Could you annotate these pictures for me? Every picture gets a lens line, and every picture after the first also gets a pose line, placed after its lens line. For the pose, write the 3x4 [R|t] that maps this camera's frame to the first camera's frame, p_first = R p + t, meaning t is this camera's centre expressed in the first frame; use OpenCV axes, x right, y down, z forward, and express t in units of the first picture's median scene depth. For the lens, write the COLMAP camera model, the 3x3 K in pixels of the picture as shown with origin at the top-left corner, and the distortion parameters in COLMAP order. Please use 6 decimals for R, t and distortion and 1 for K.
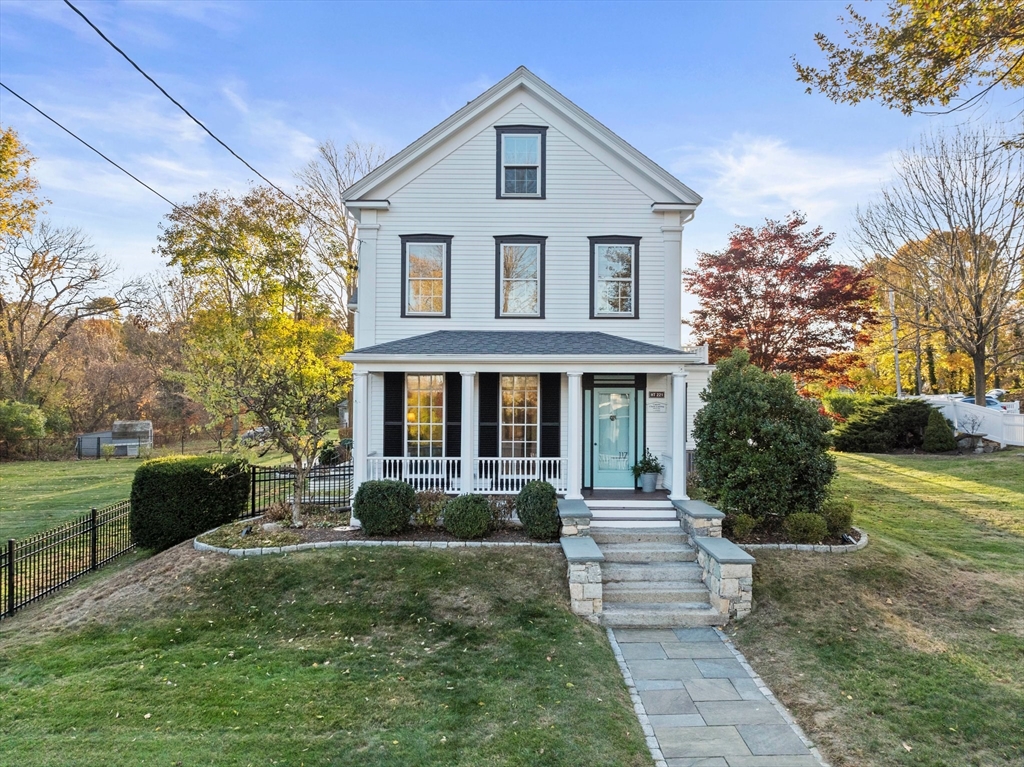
lens RADIAL K [[738.0, 0, 508.9], [0, 738.0, 384.7], [0, 0, 1]] dist [-0.049553, 0.026725]
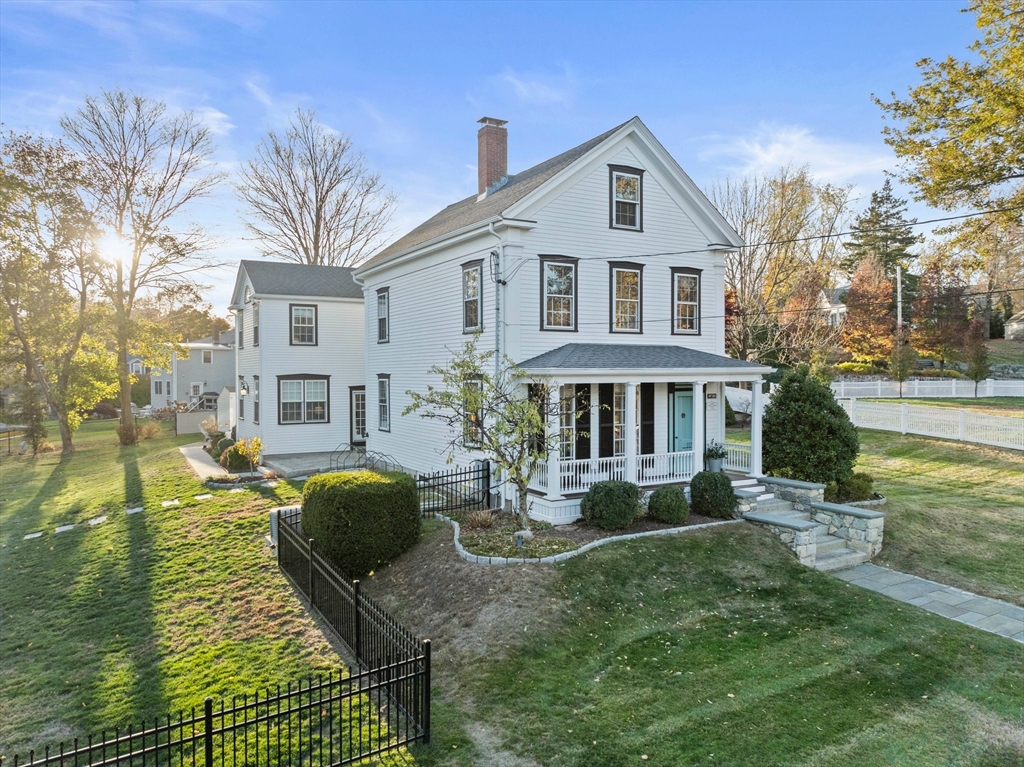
lens RADIAL K [[738.0, 0, 516.0], [0, 738.0, 377.0], [0, 0, 1]] dist [-0.049553, 0.026725]
pose [[0.866314, -0.012609, 0.499340, -0.719433], [0.000918, 0.999720, 0.023650, -0.049053], [-0.499499, -0.020030, 0.866083, 0.077257]]
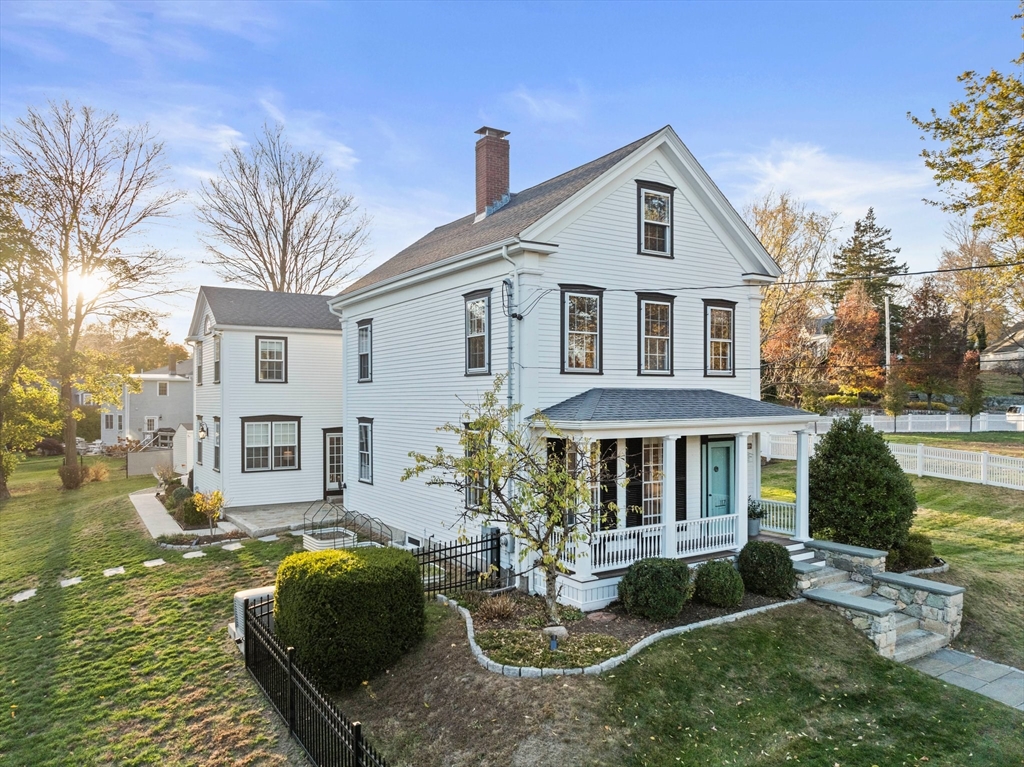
lens RADIAL K [[738.0, 0, 515.3], [0, 738.0, 388.7], [0, 0, 1]] dist [-0.049553, 0.026725]
pose [[0.841198, -0.001847, 0.540724, -0.688699], [-0.000286, 0.999993, 0.003861, -0.076649], [-0.540727, -0.003403, 0.841192, 0.260849]]
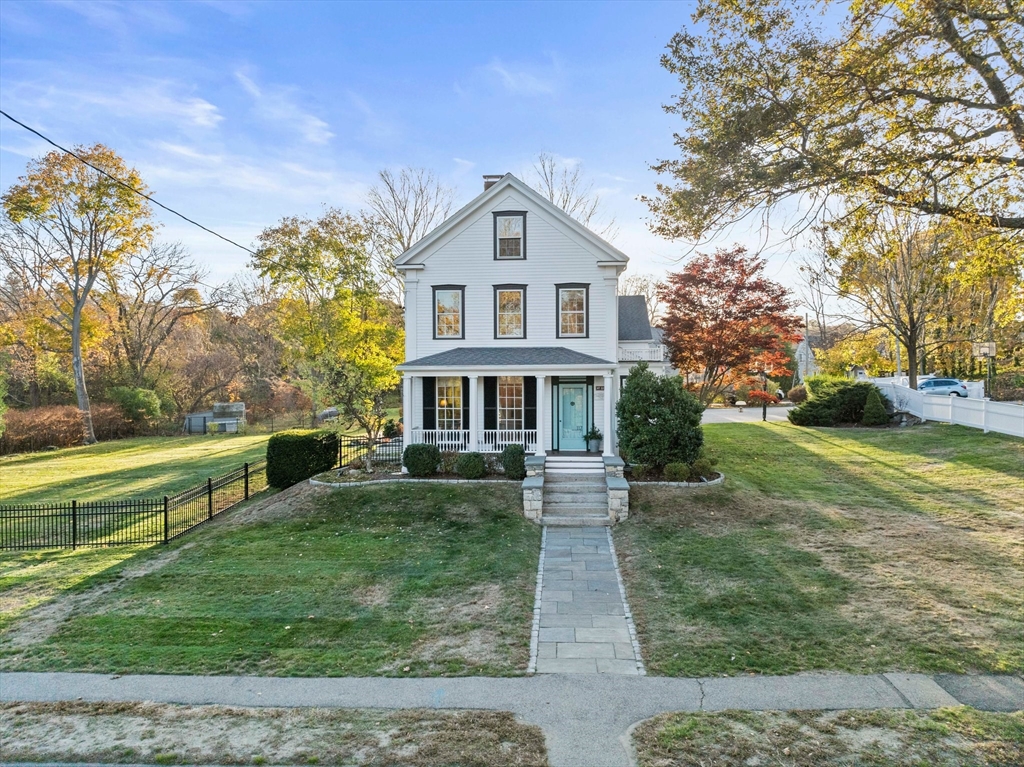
lens RADIAL K [[738.0, 0, 513.2], [0, 738.0, 382.7], [0, 0, 1]] dist [-0.049553, 0.026725]
pose [[0.996903, -0.008890, -0.078139, 0.139740], [0.011258, 0.999489, 0.029920, -0.045137], [0.077833, -0.030707, 0.996493, -0.524328]]
